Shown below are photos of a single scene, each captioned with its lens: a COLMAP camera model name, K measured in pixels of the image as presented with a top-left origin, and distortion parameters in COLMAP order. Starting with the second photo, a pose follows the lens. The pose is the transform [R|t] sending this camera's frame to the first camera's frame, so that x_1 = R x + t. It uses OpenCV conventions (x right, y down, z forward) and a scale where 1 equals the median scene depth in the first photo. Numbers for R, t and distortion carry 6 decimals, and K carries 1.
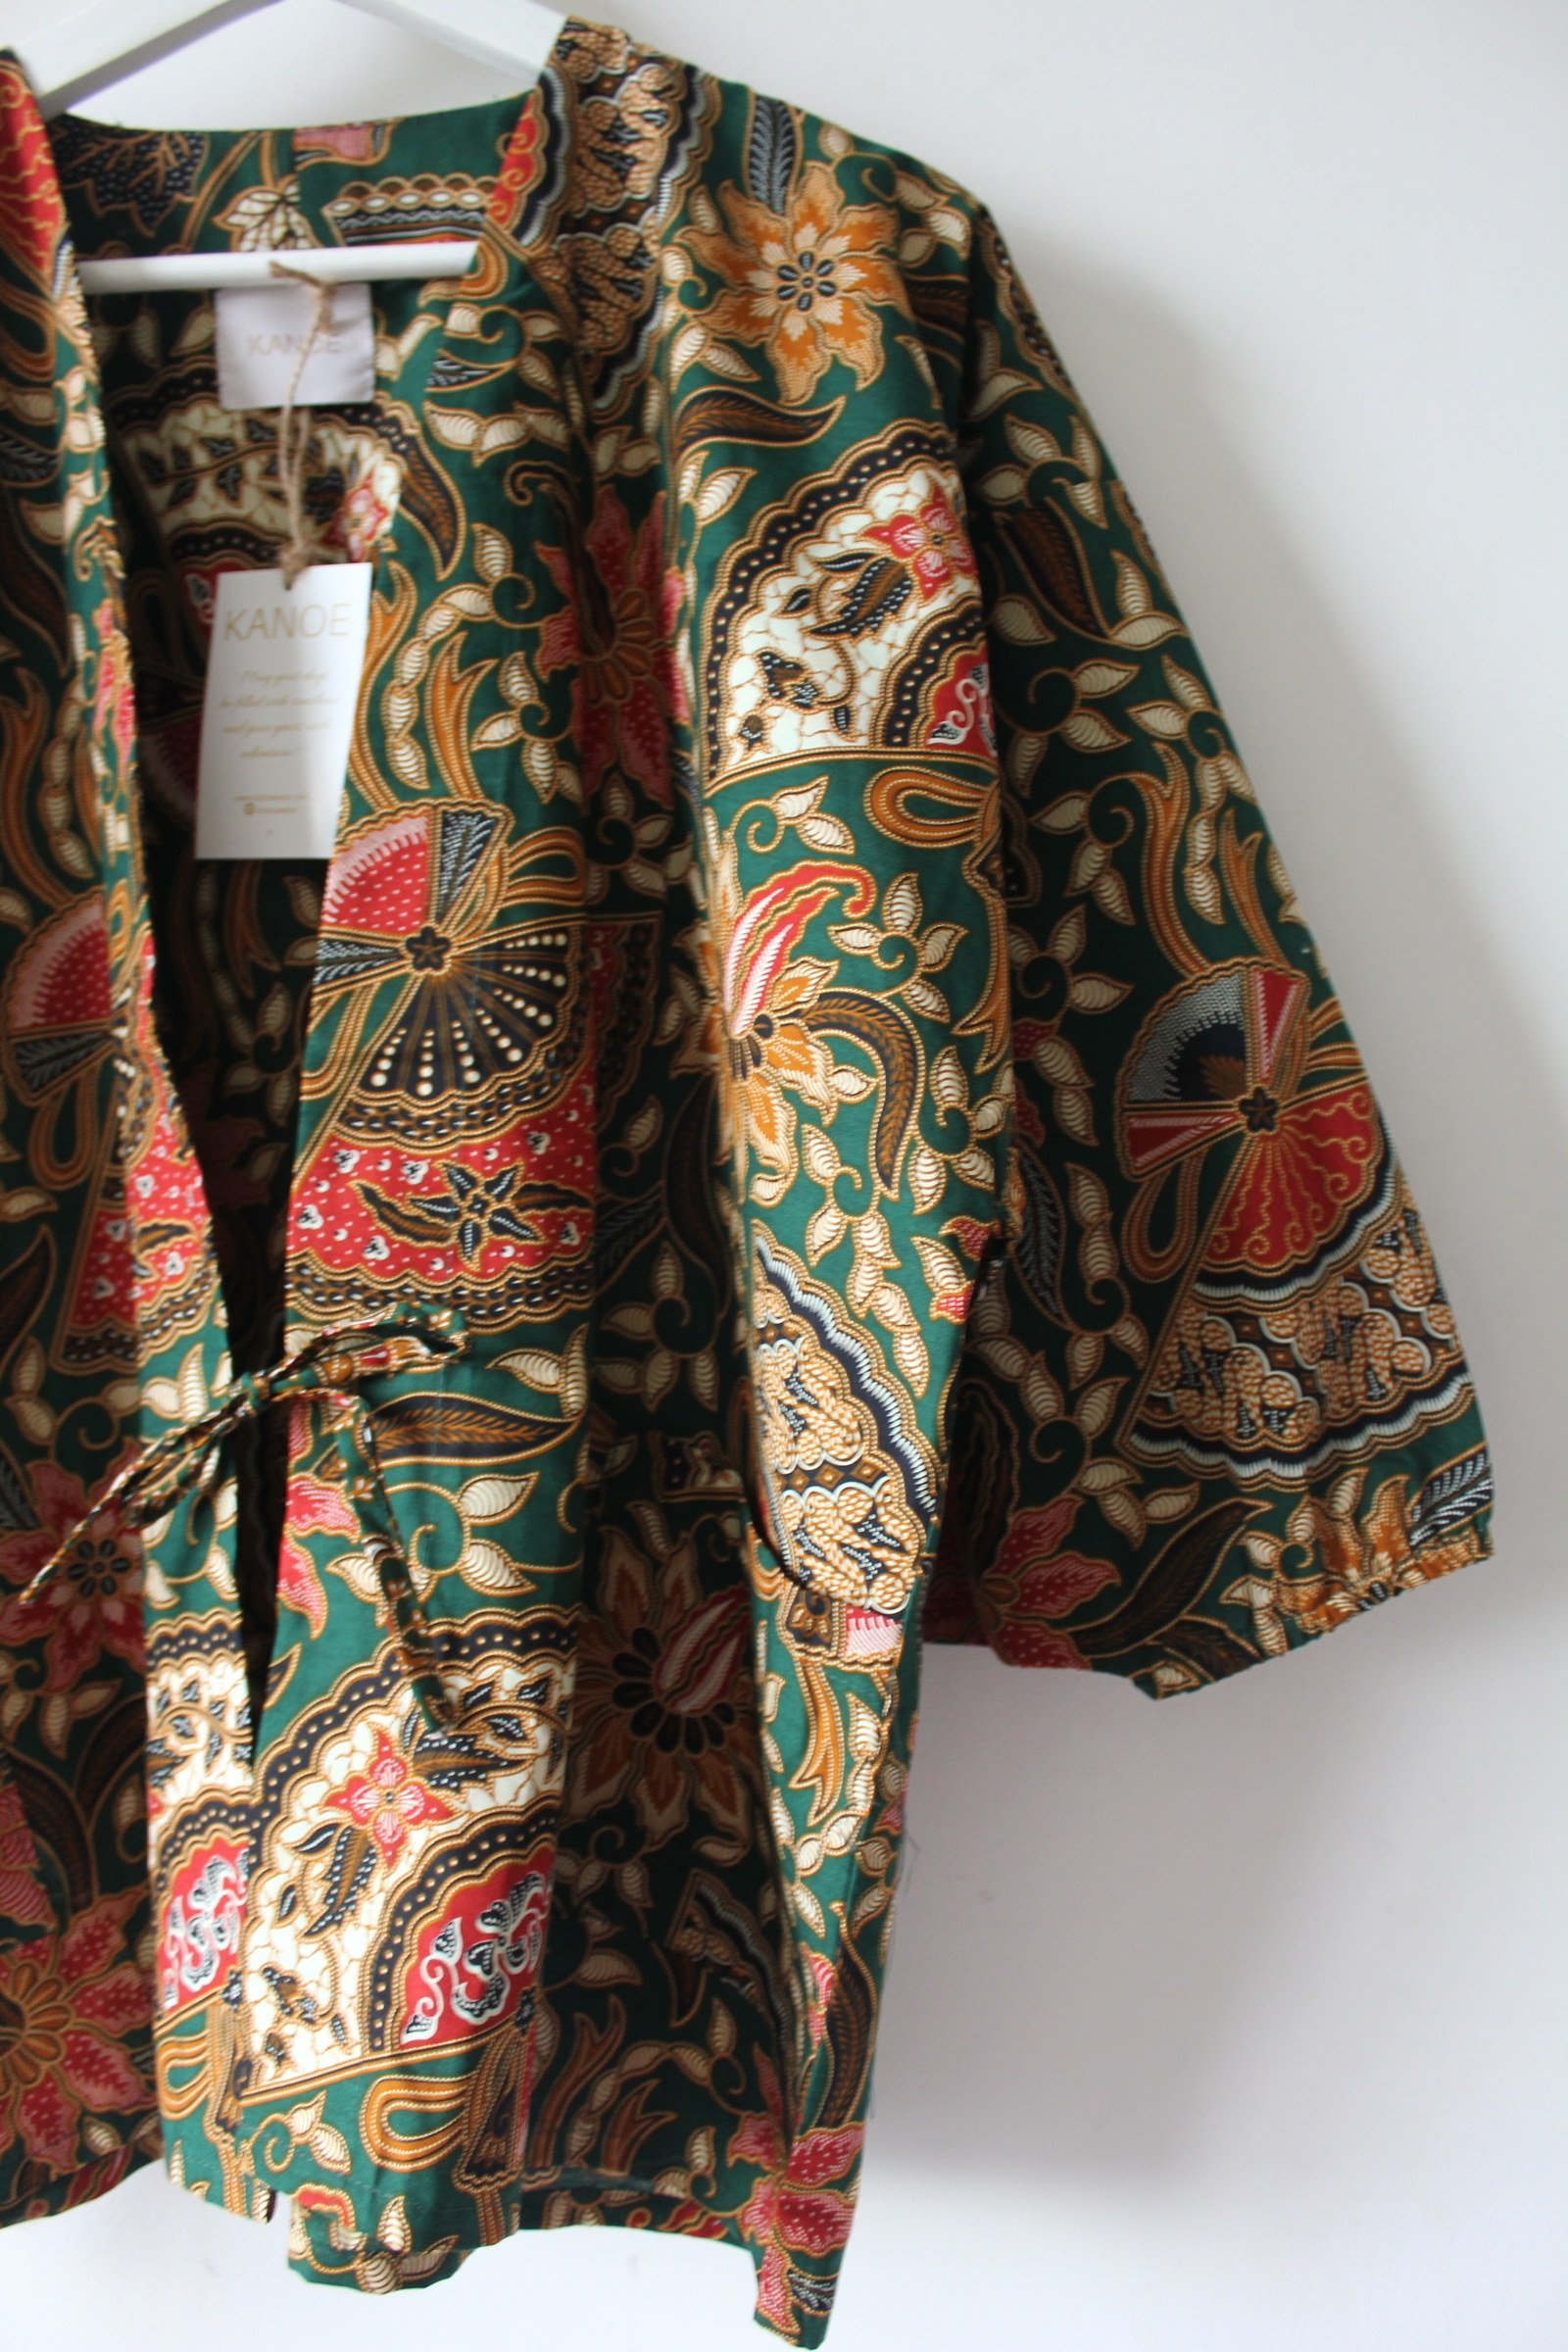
lens RADIAL K [[1974.9, 0, 784.0], [0, 1974.9, 1176.0], [0, 0, 1]] dist [-0.149266, 0.156645]
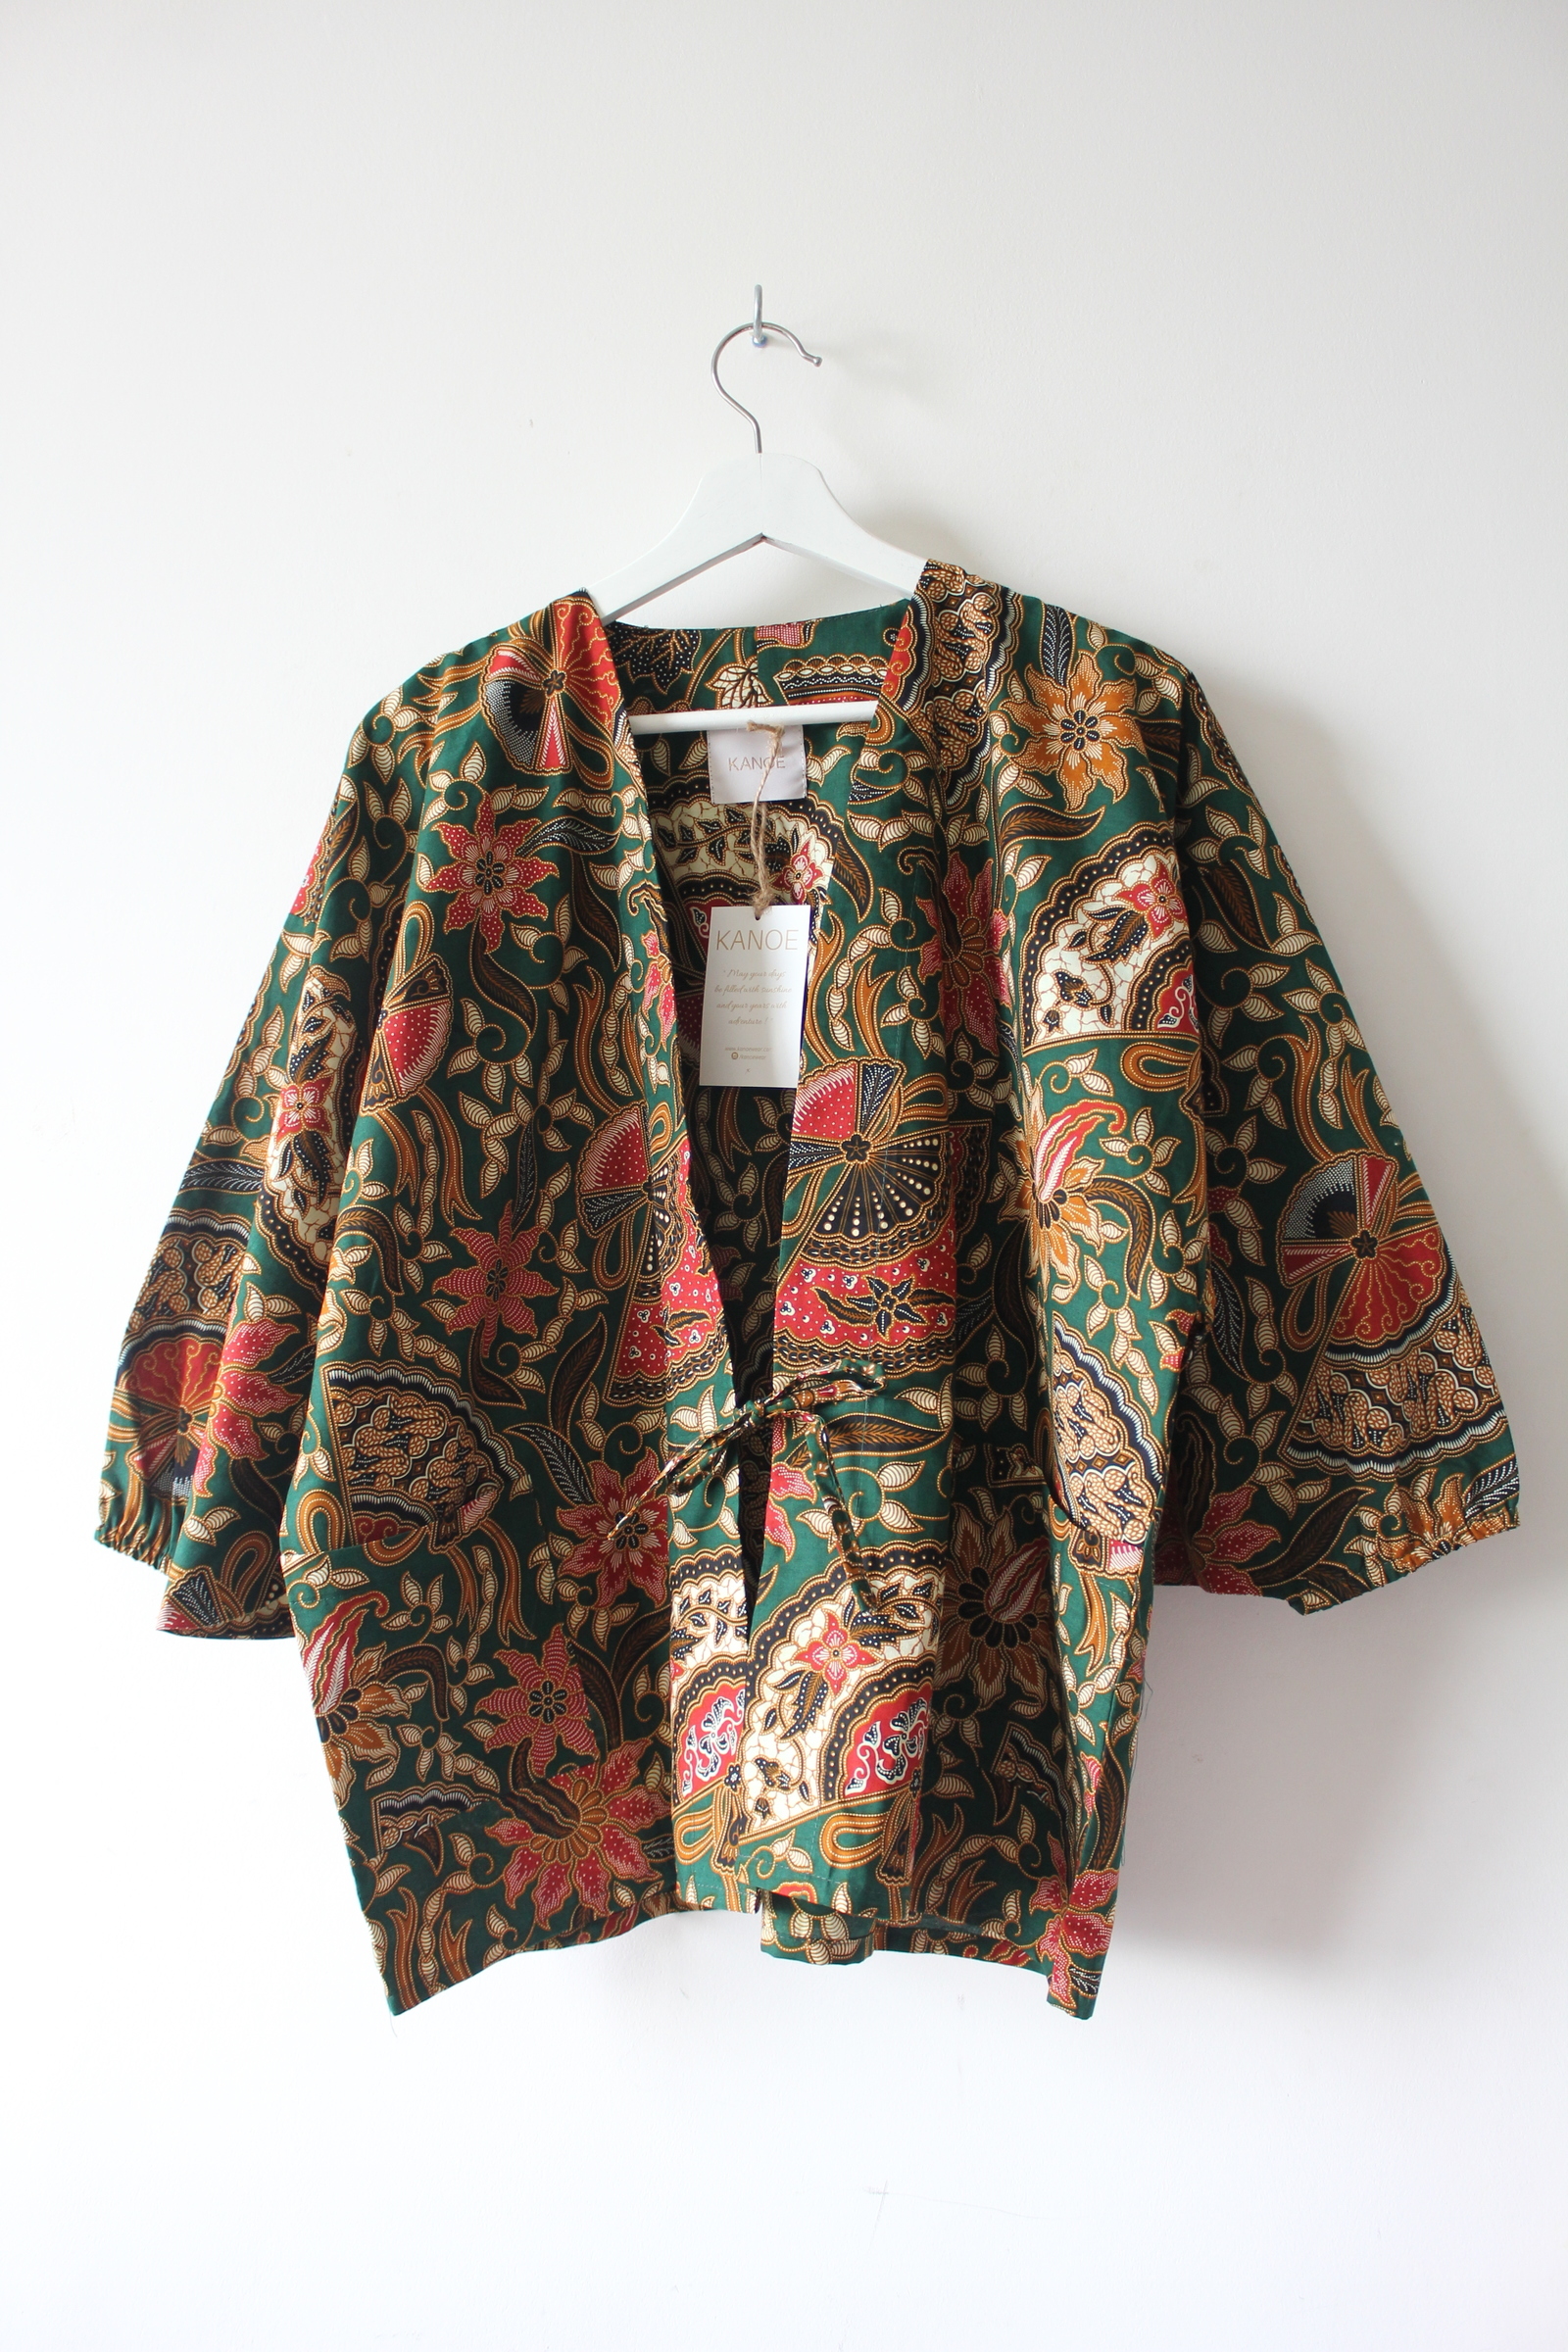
lens RADIAL K [[1974.9, 0, 784.0], [0, 1974.9, 1176.0], [0, 0, 1]] dist [-0.149266, 0.156645]
pose [[0.992919, -0.001561, -0.118780, -0.041789], [-0.004145, 0.998850, -0.047773, -0.011226], [0.118717, 0.047927, 0.991771, -0.656071]]
